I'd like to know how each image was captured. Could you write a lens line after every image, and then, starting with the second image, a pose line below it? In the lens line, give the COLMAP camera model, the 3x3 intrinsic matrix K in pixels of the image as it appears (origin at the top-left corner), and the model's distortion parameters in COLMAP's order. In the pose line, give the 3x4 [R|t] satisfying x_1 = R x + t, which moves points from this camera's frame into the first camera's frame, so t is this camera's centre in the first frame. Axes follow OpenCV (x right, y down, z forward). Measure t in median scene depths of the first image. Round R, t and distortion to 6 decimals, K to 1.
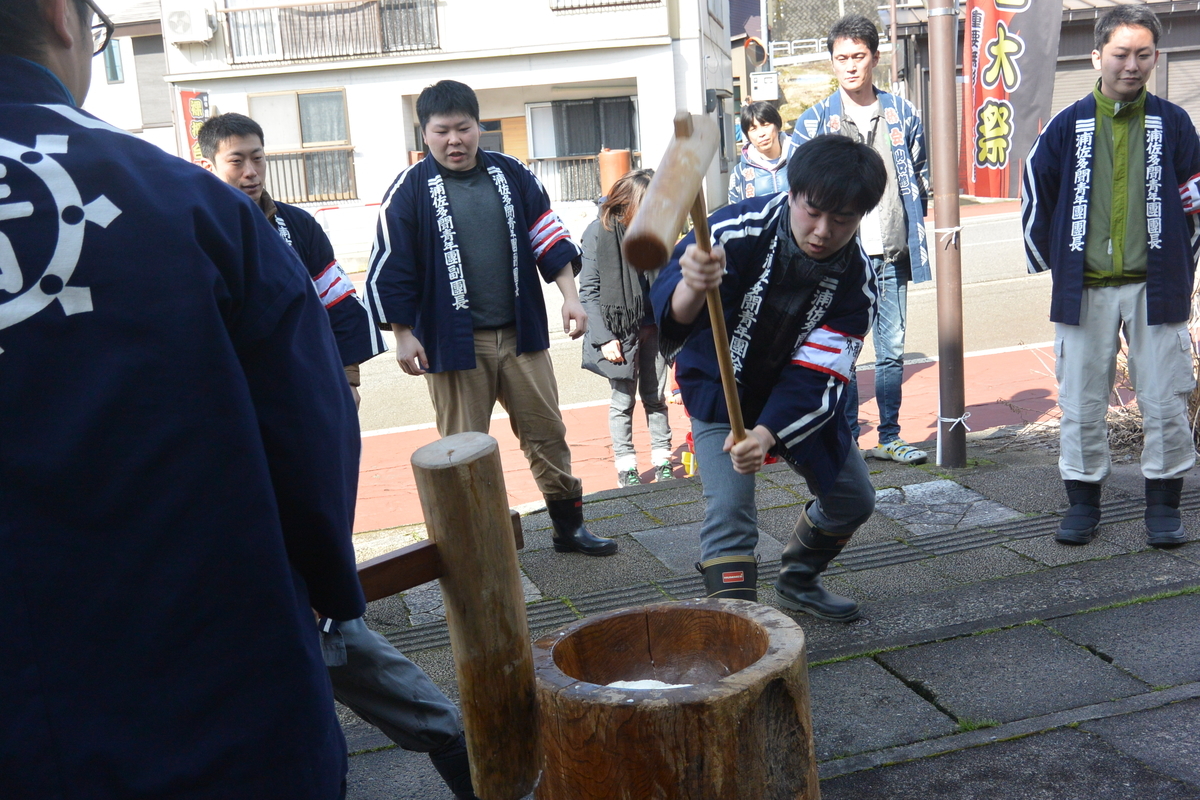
lens RADIAL K [[1341.6, 0, 600.6], [0, 1341.6, 403.8], [0, 0, 1]] dist [-0.022023, 0.000000]
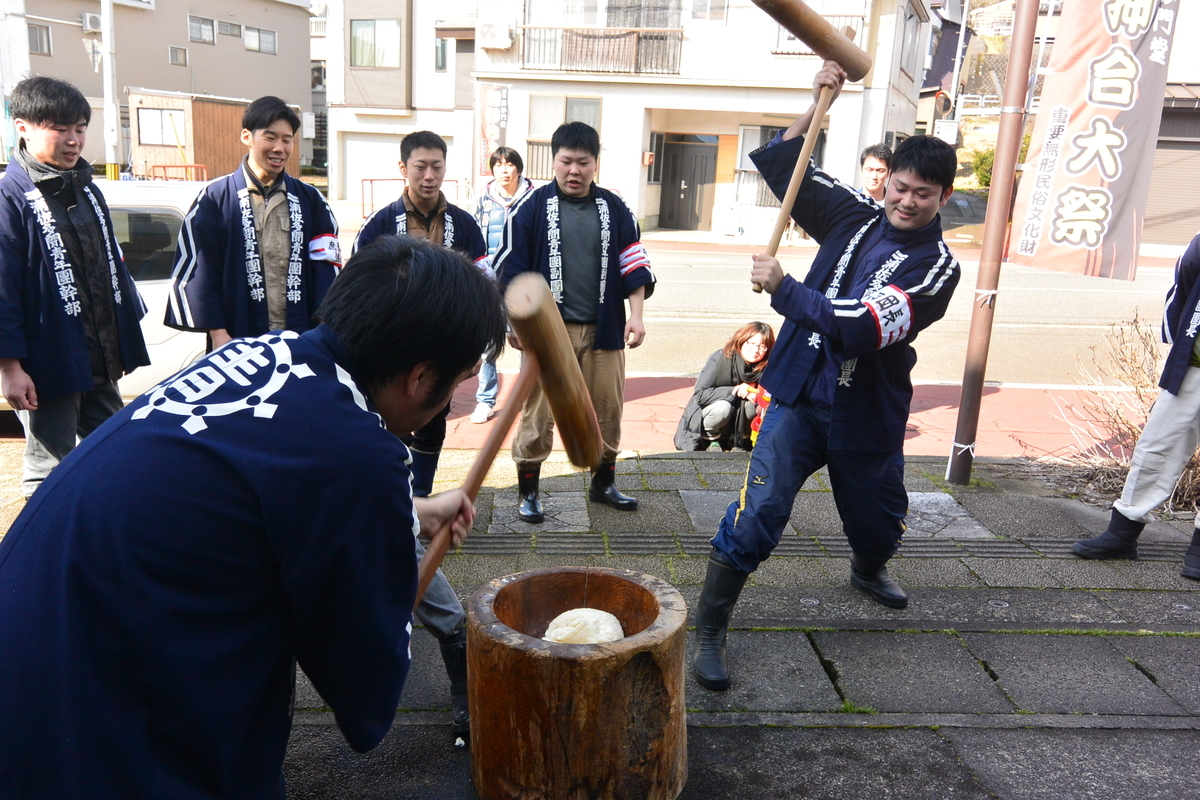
lens RADIAL K [[1032.4, 0, 595.9], [0, 1032.4, 388.8], [0, 0, 1]] dist [0.016628, -0.030481]
pose [[0.970492, 0.165370, -0.175492, 0.114459], [-0.157866, 0.985872, 0.055994, -0.047837], [0.182272, -0.026637, 0.982887, 0.012654]]
